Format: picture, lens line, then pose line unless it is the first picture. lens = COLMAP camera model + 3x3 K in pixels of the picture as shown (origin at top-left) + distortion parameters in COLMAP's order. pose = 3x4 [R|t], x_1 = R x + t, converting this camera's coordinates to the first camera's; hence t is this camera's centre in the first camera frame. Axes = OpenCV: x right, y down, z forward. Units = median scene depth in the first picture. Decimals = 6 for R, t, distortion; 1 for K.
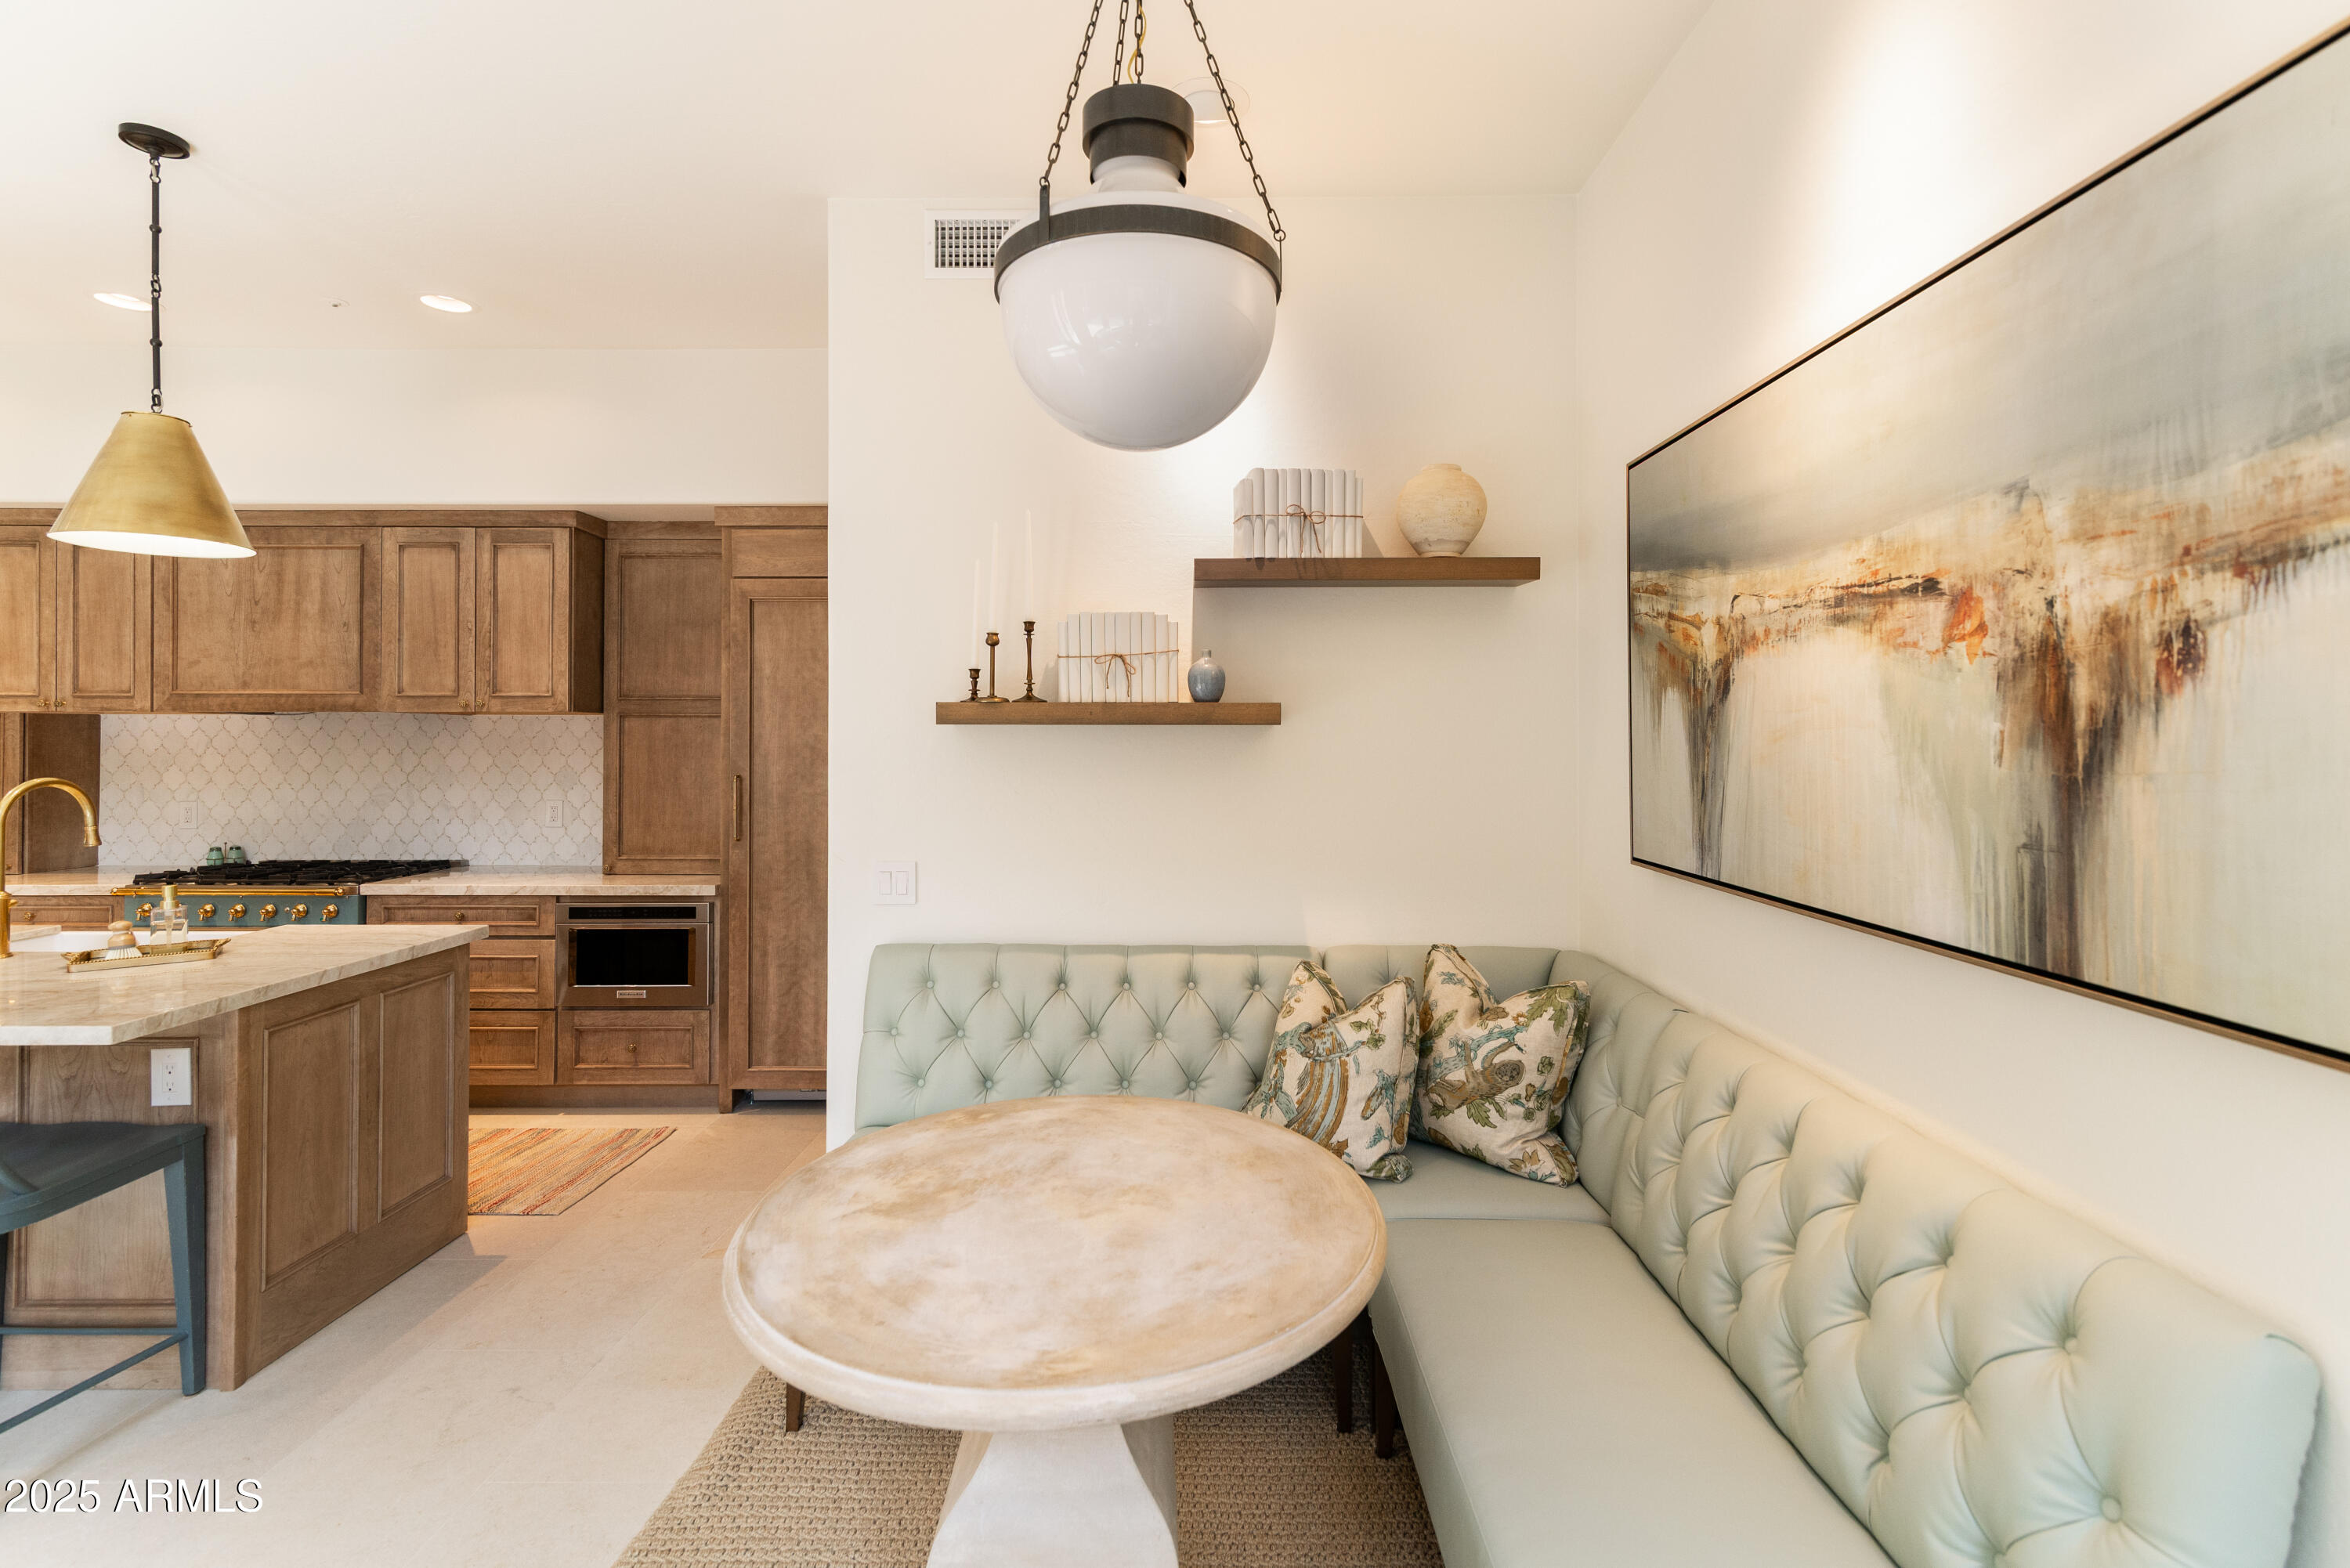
lens RADIAL K [[1062.7, 0, 1180.8], [0, 1062.7, 732.9], [0, 0, 1]] dist [0.014111, -0.000677]
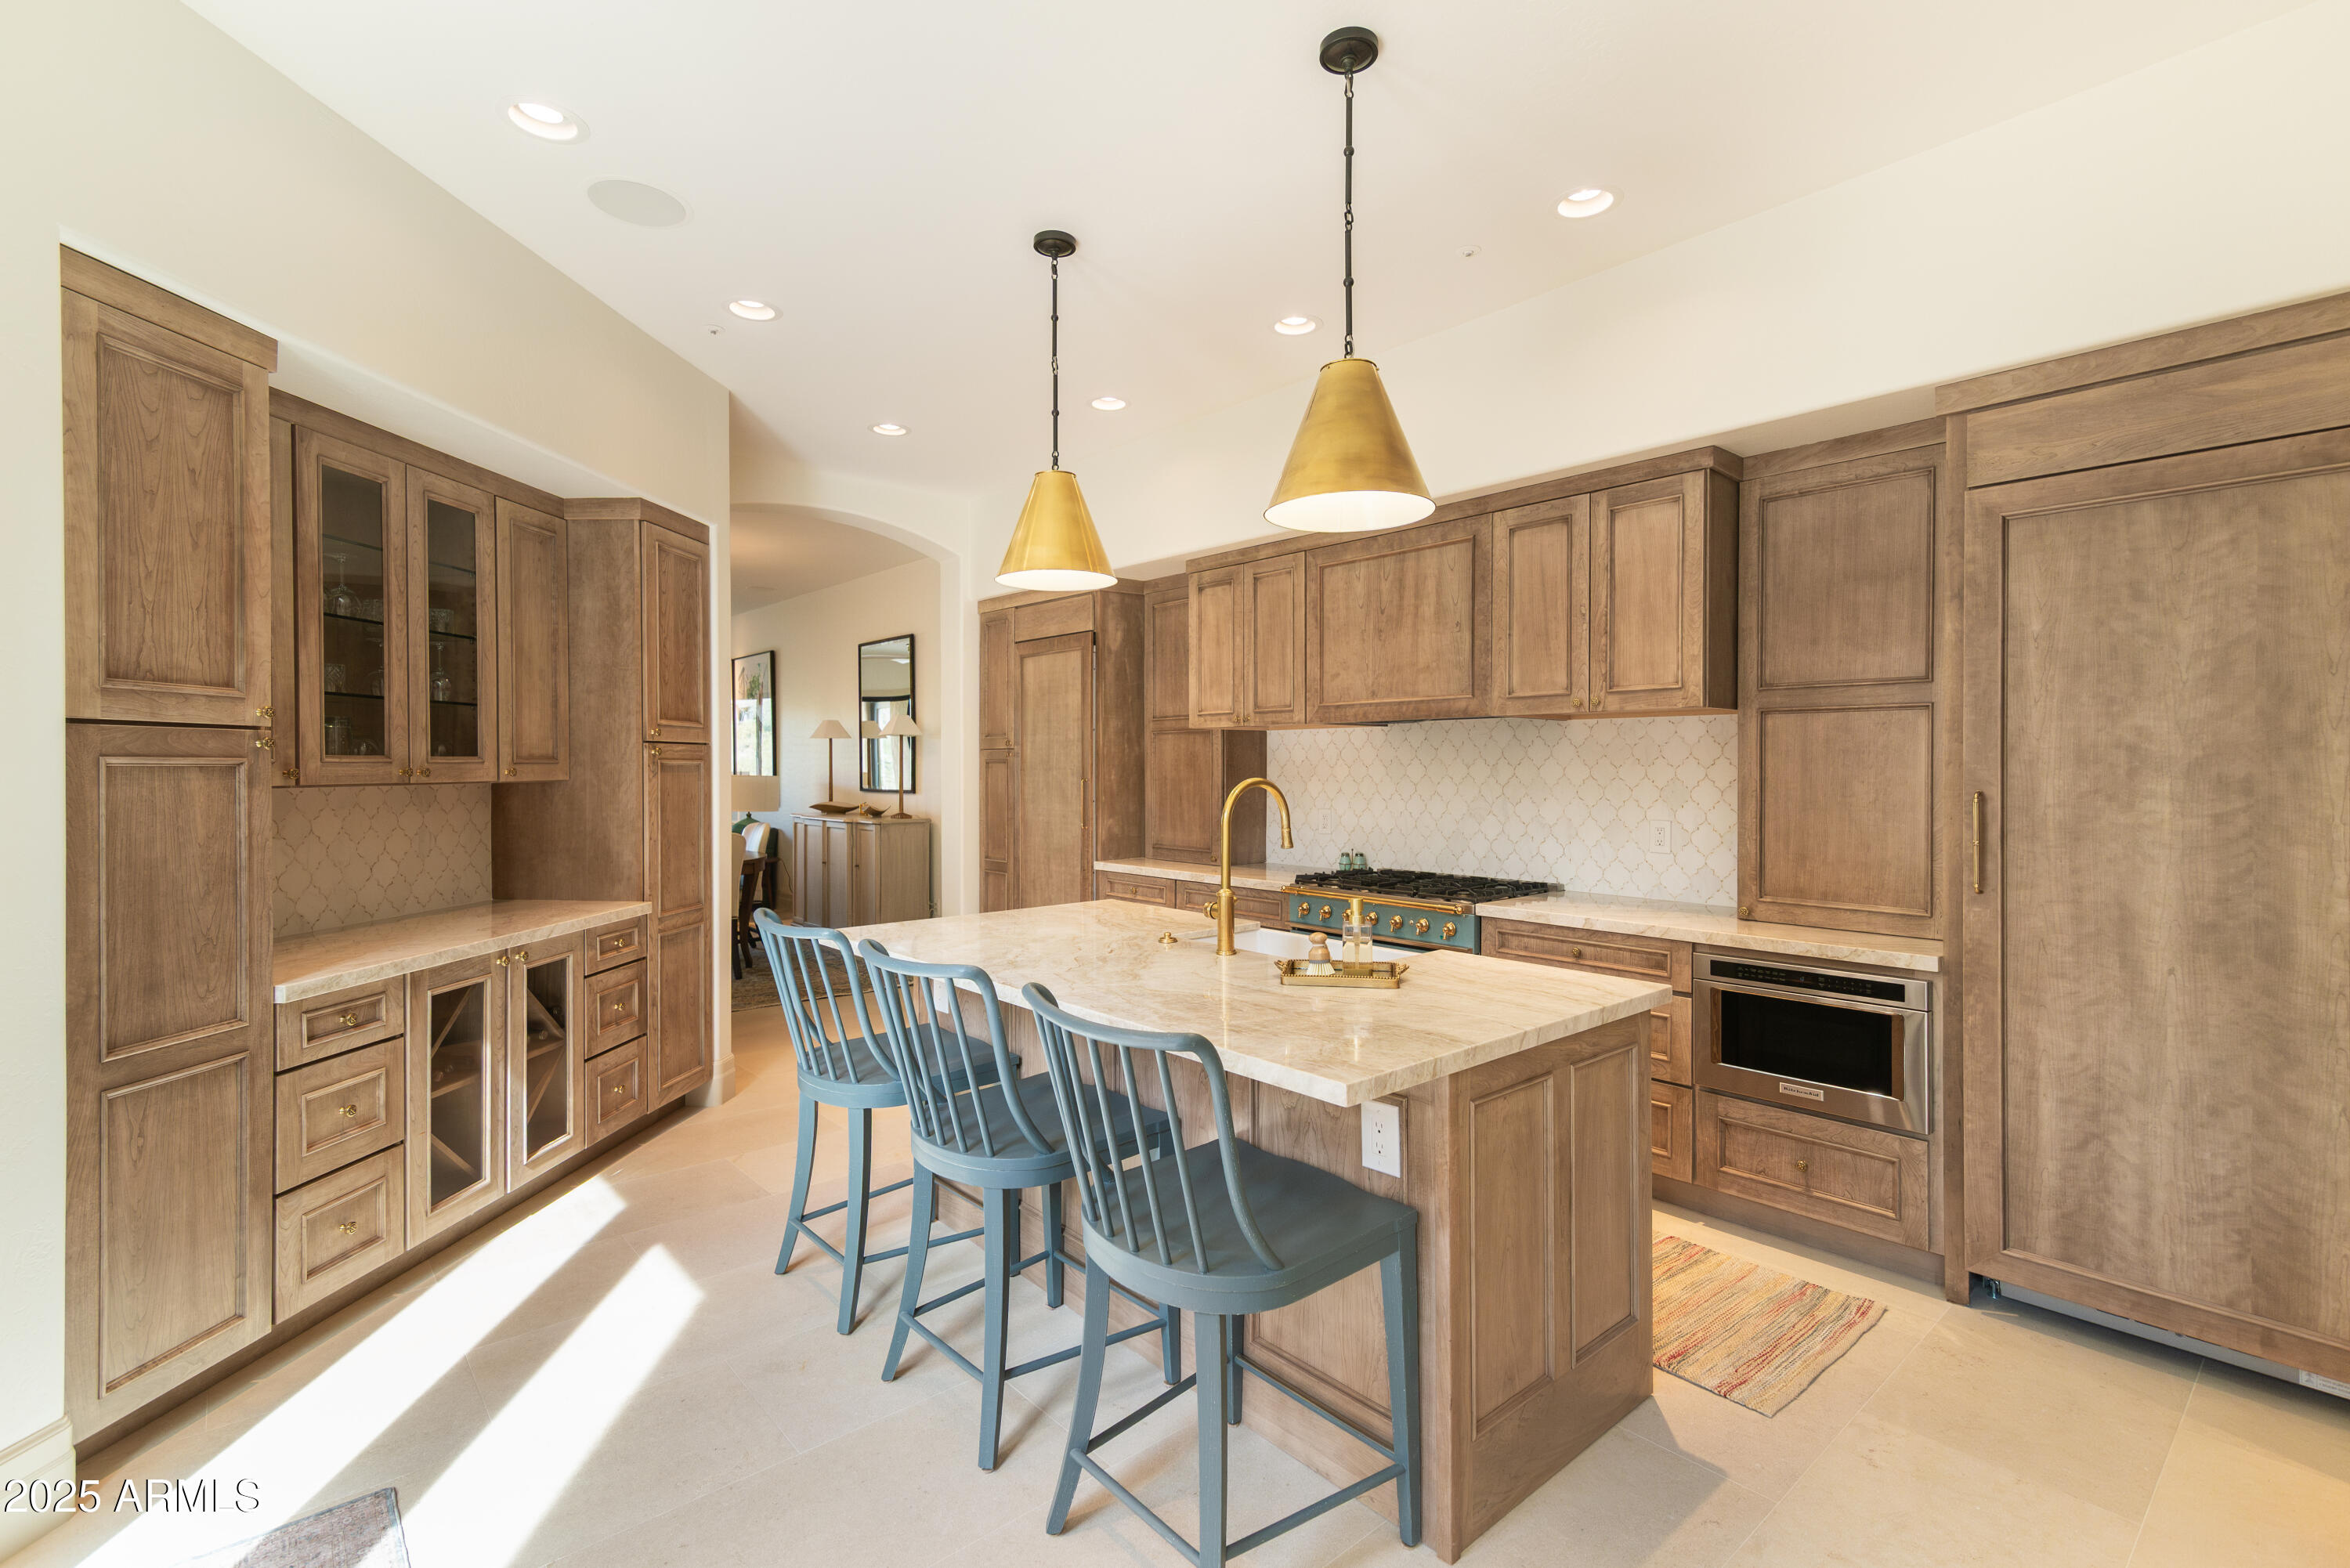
lens RADIAL K [[1072.9, 0, 1179.2], [0, 1072.9, 773.6], [0, 0, 1]] dist [0.014472, -0.000627]
pose [[0.665699, 0.003644, -0.746212, -0.246732], [0.005837, 0.999932, 0.010091, 0.018775], [0.746198, -0.011073, 0.665632, 0.196815]]
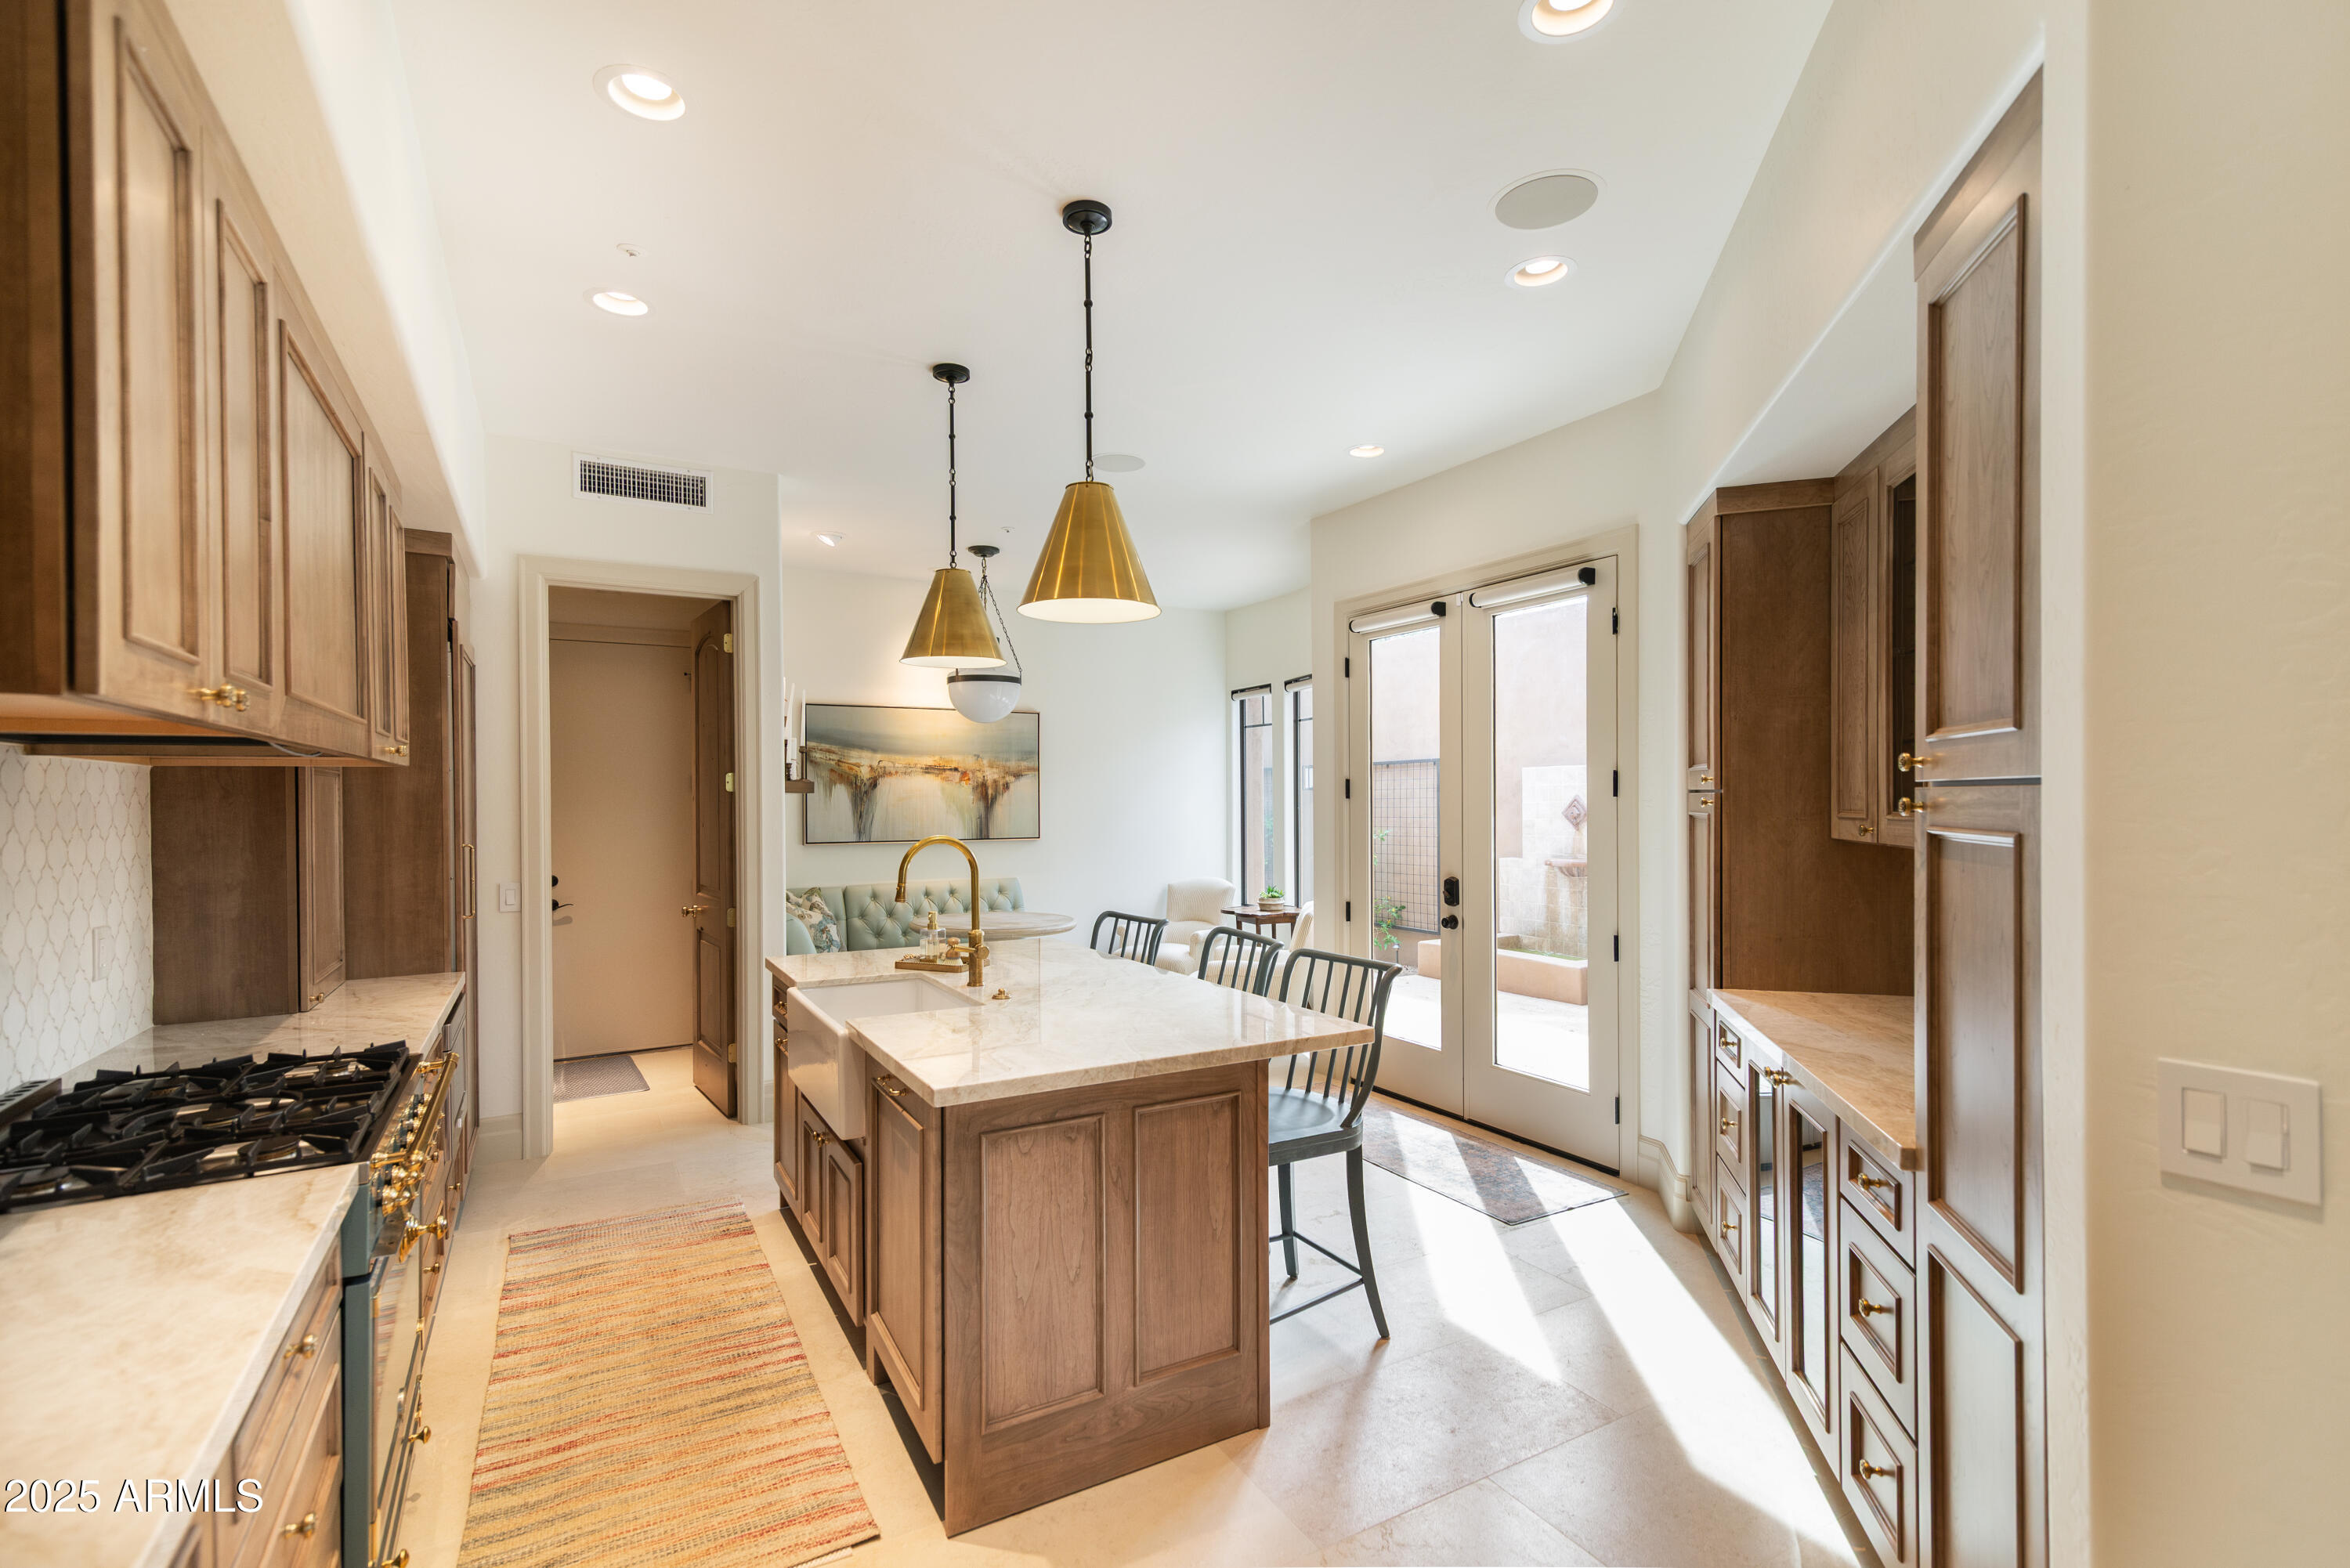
lens RADIAL K [[1065.8, 0, 1177.0], [0, 1065.8, 795.7], [0, 0, 1]] dist [-0.000200, -0.000126]
pose [[-0.504756, 0.004200, 0.863252, -1.481241], [0.001223, 0.999991, -0.004150, 0.003318], [-0.863261, -0.001039, -0.504756, 0.935029]]
